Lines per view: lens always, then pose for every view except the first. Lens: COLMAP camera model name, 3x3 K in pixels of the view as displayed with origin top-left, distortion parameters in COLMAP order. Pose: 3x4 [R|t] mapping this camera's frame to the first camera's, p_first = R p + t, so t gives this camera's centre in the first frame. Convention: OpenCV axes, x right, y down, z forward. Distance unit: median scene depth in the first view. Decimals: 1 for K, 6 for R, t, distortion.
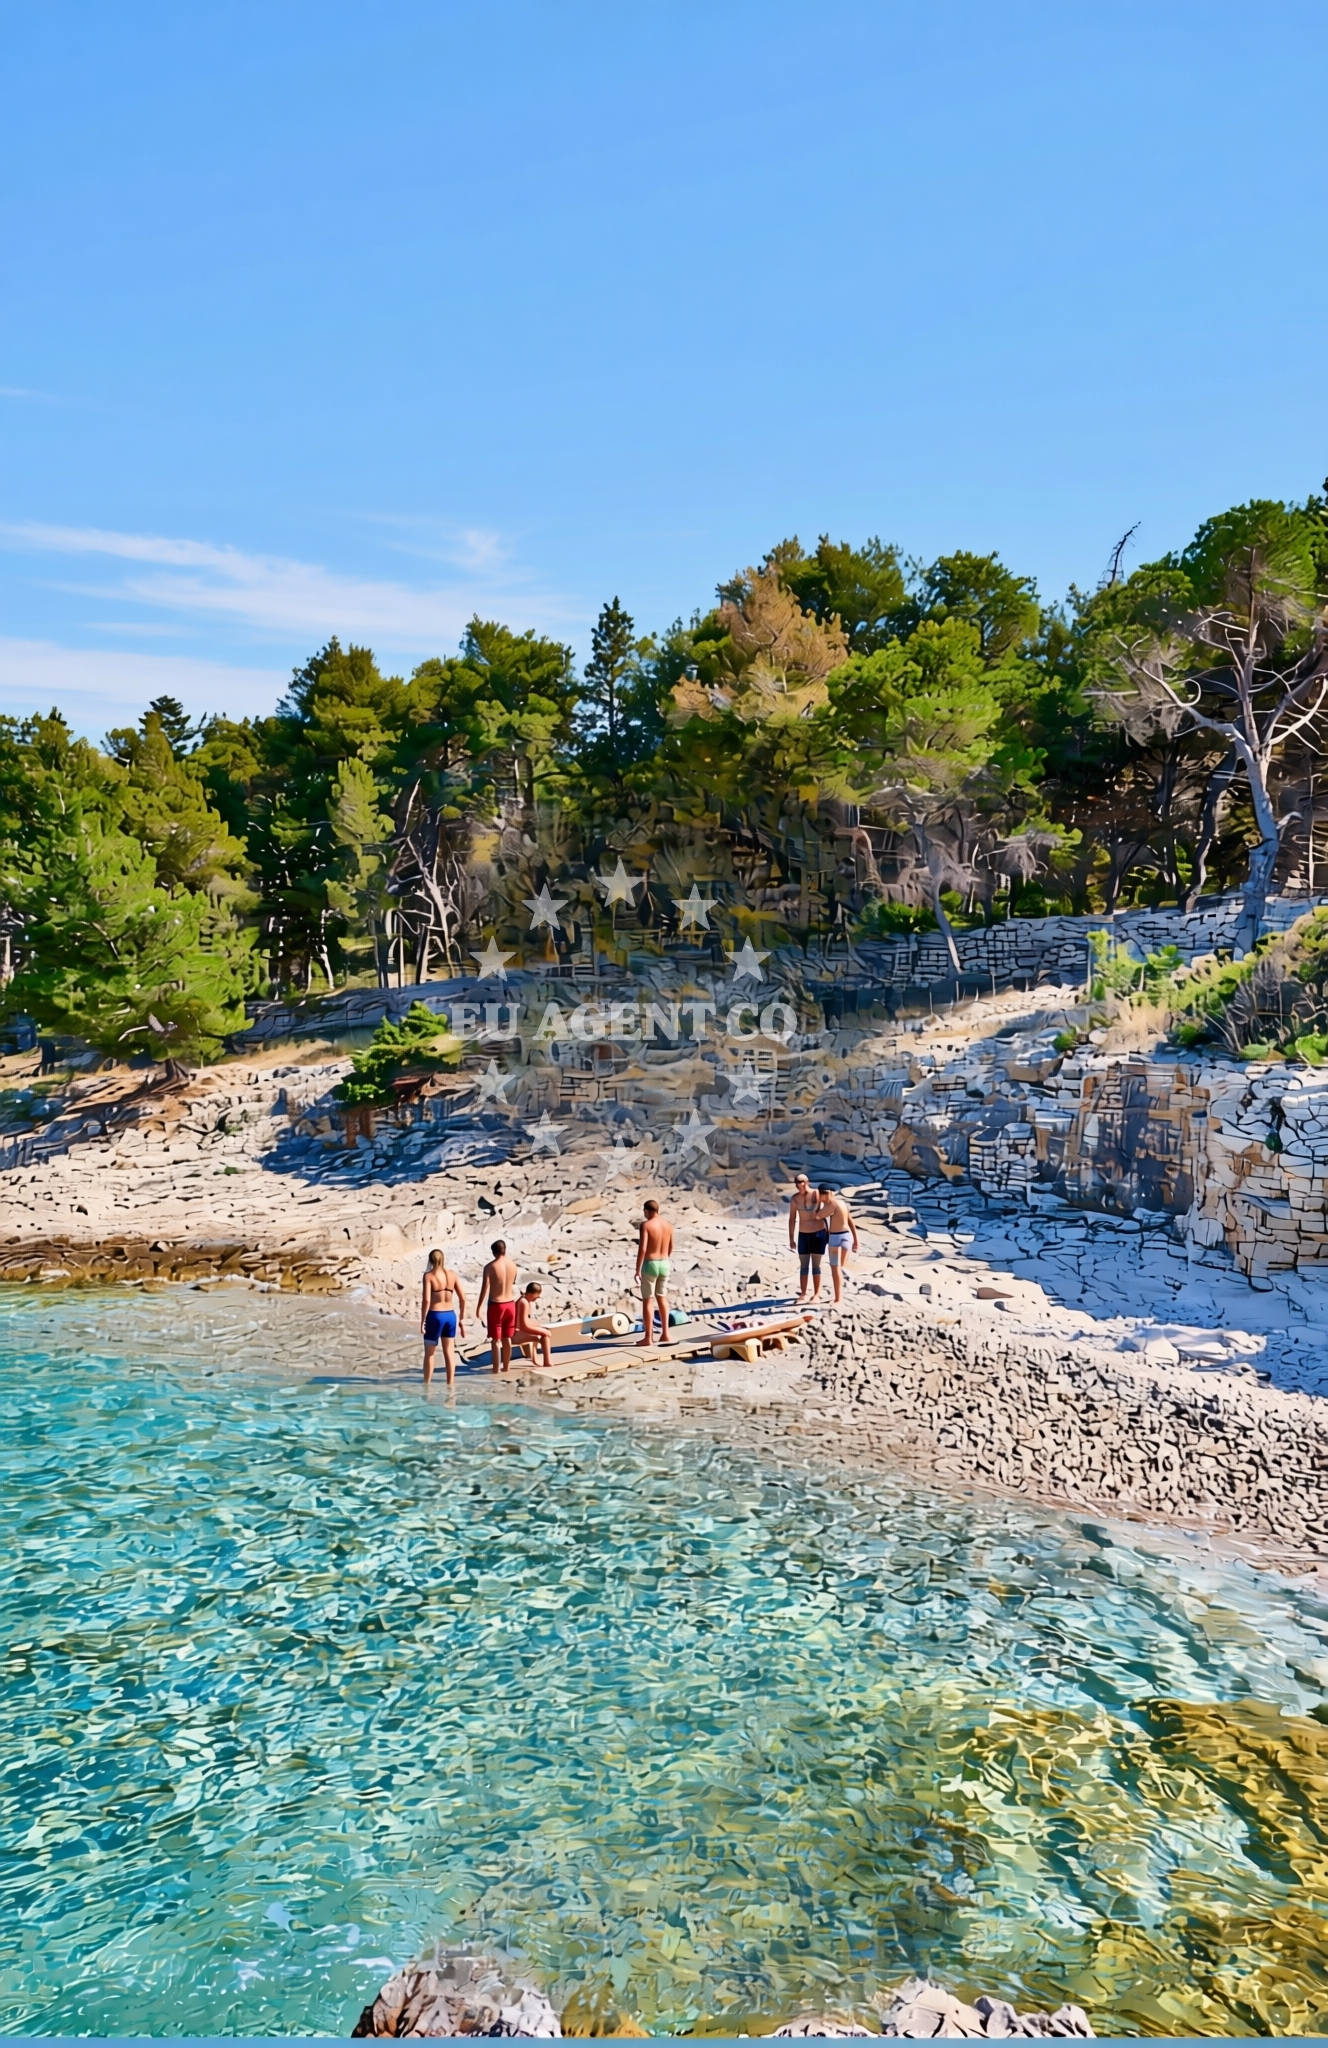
lens RADIAL K [[1371.1, 0, 661.4], [0, 1371.1, 1013.1], [0, 0, 1]] dist [-0.003063, 0.000468]
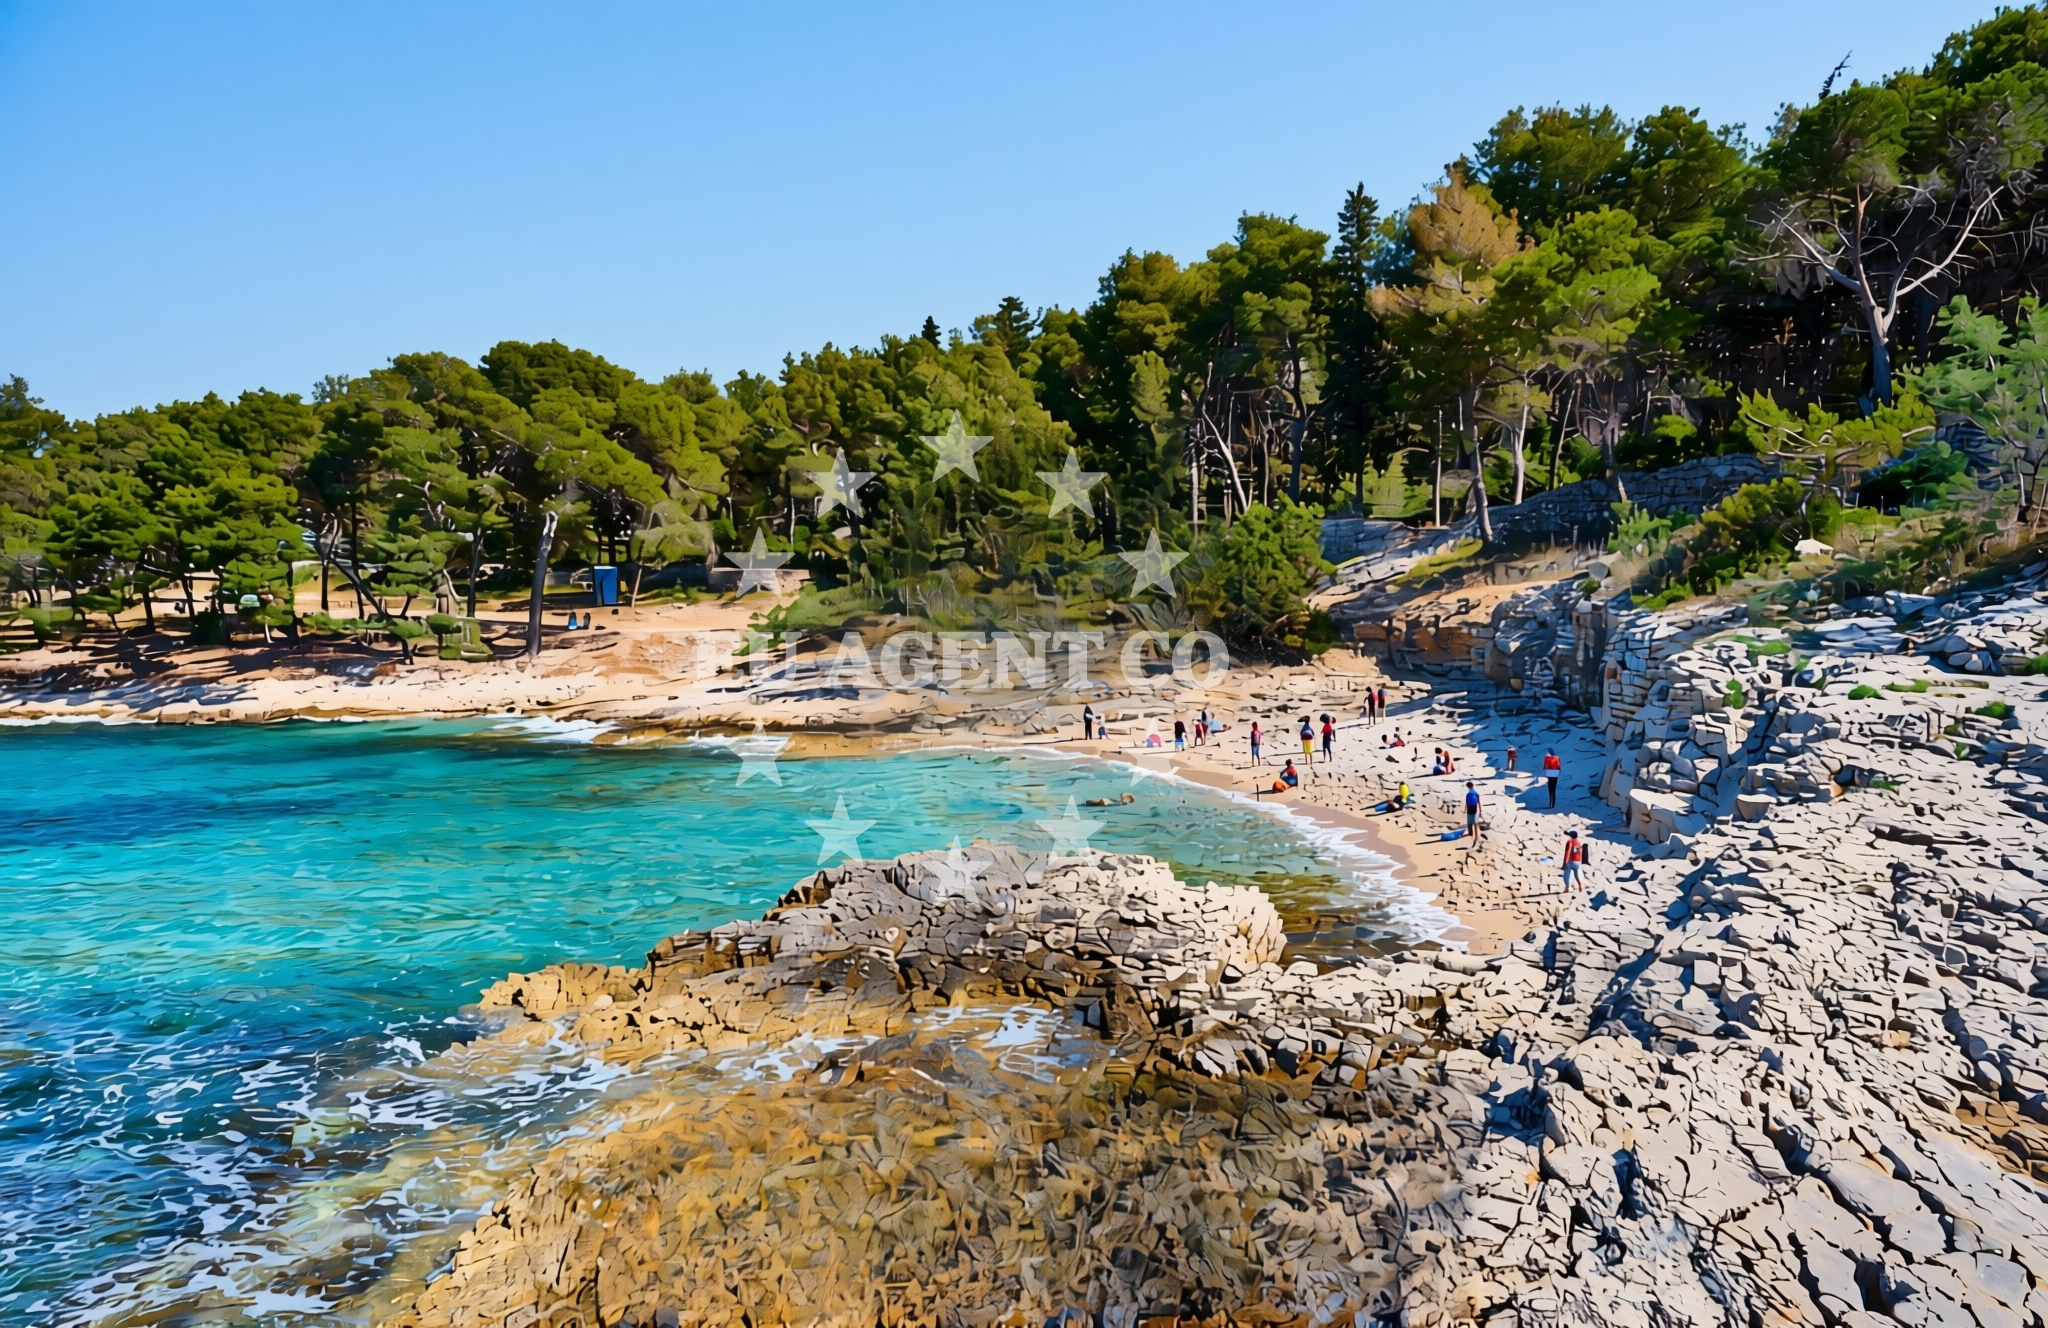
lens RADIAL K [[1371.1, 0, 1024.0], [0, 1371.1, 664.0], [0, 0, 1]] dist [-0.003063, 0.000468]
pose [[0.930173, -0.031148, -0.365797, 0.160081], [0.068603, 0.993590, 0.089844, -0.038372], [0.360653, -0.108666, 0.926348, -0.289749]]
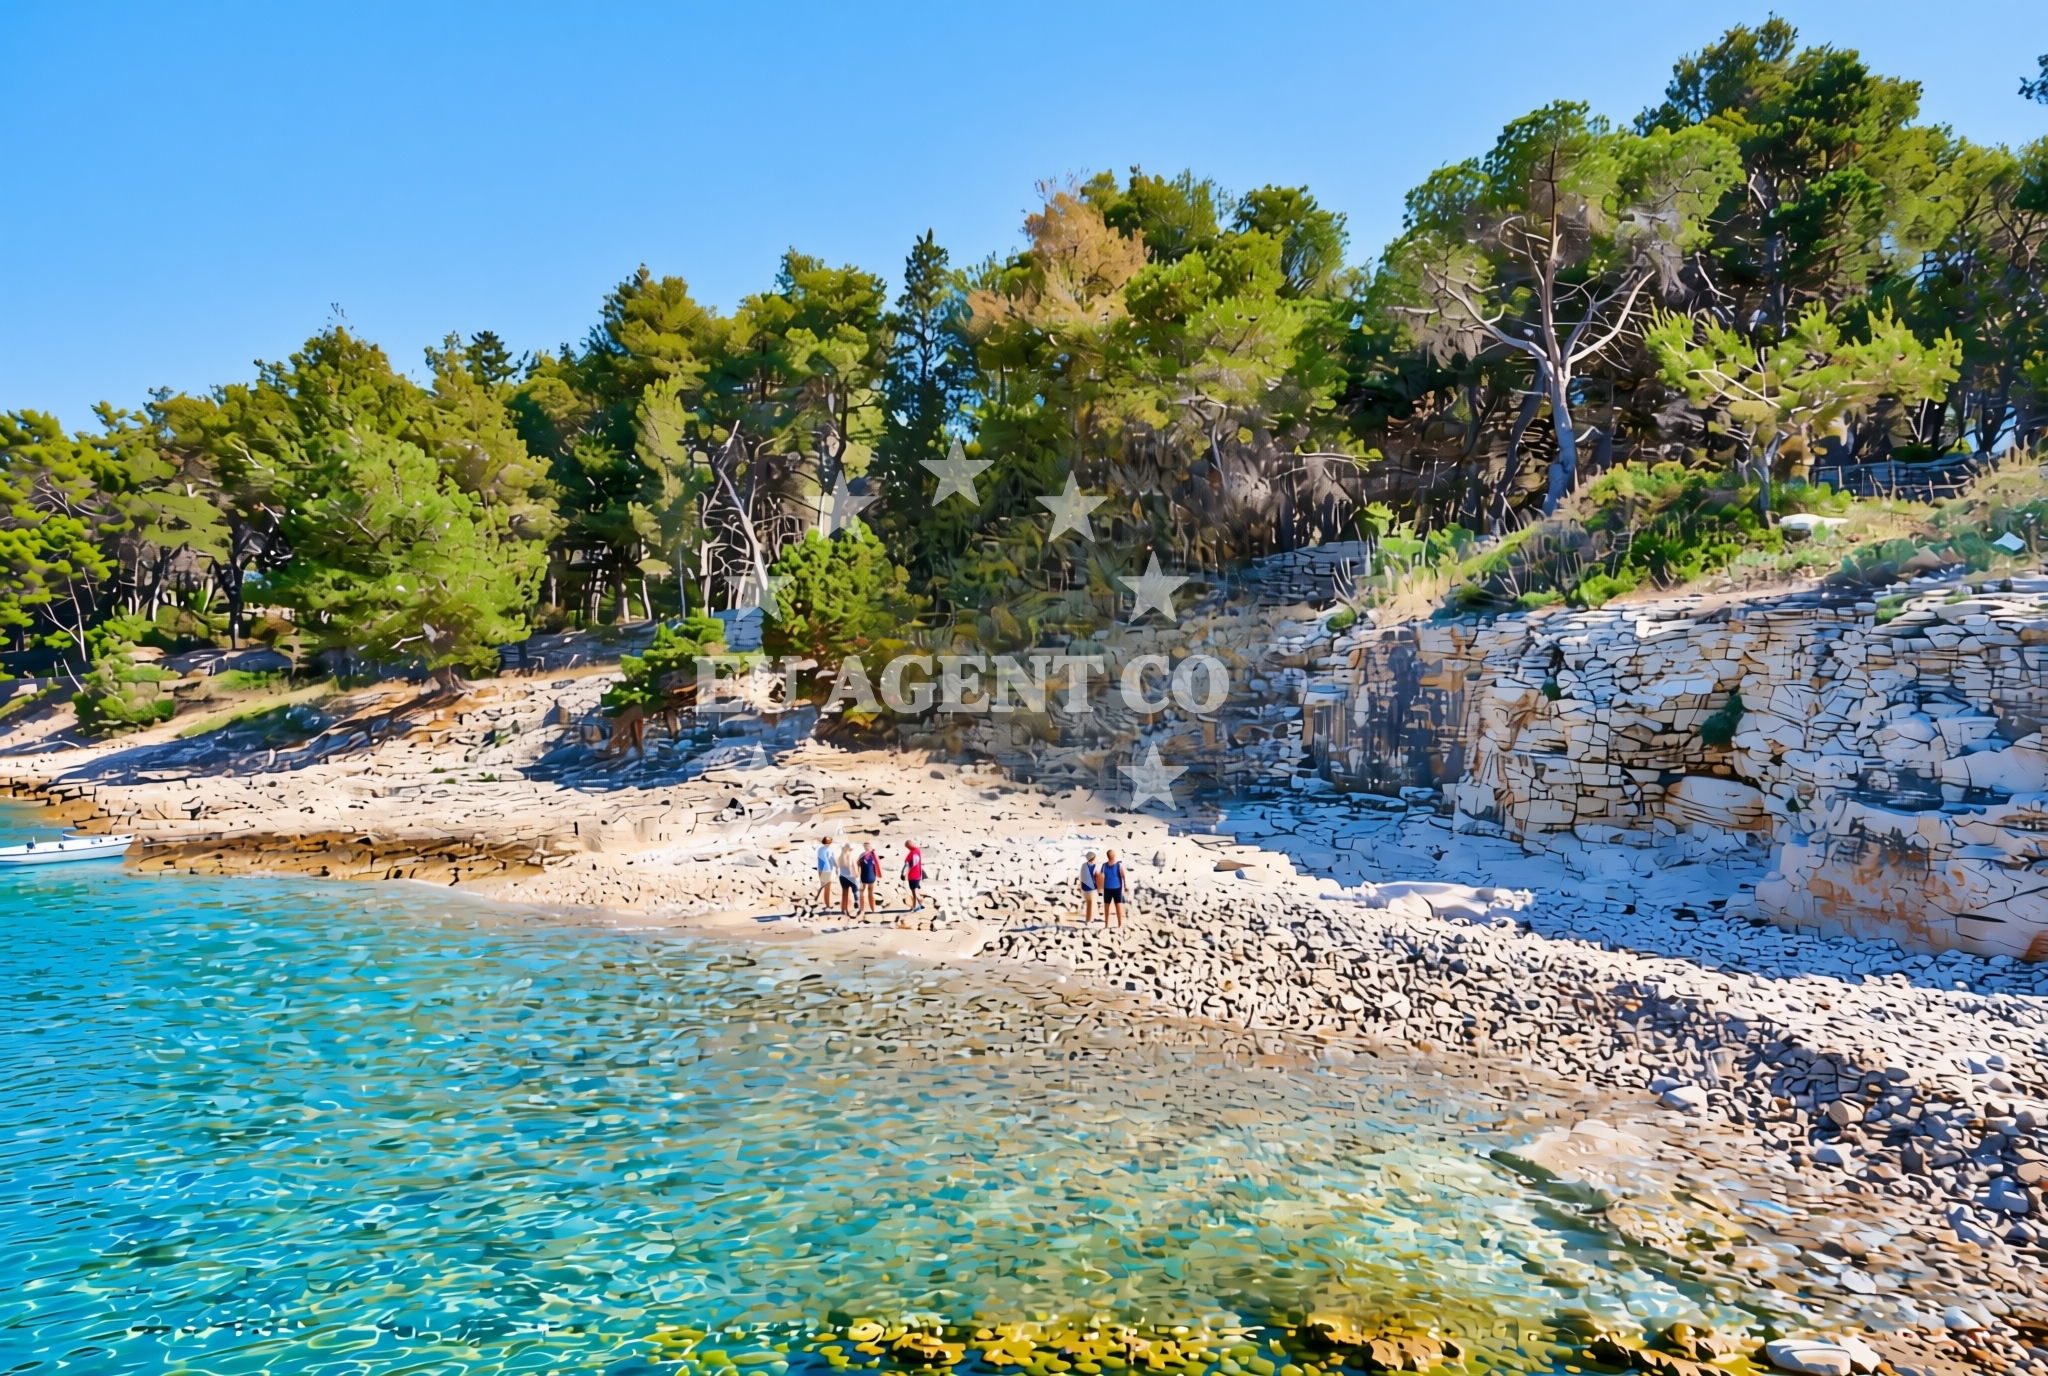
lens RADIAL K [[1296.0, 0, 1052.9], [0, 1296.0, 690.7], [0, 0, 1]] dist [0.003267, 0.000278]
pose [[0.999211, 0.018160, 0.035326, 0.041547], [-0.018223, 0.999833, 0.001464, 0.041662], [-0.035294, -0.002106, 0.999375, 0.076946]]
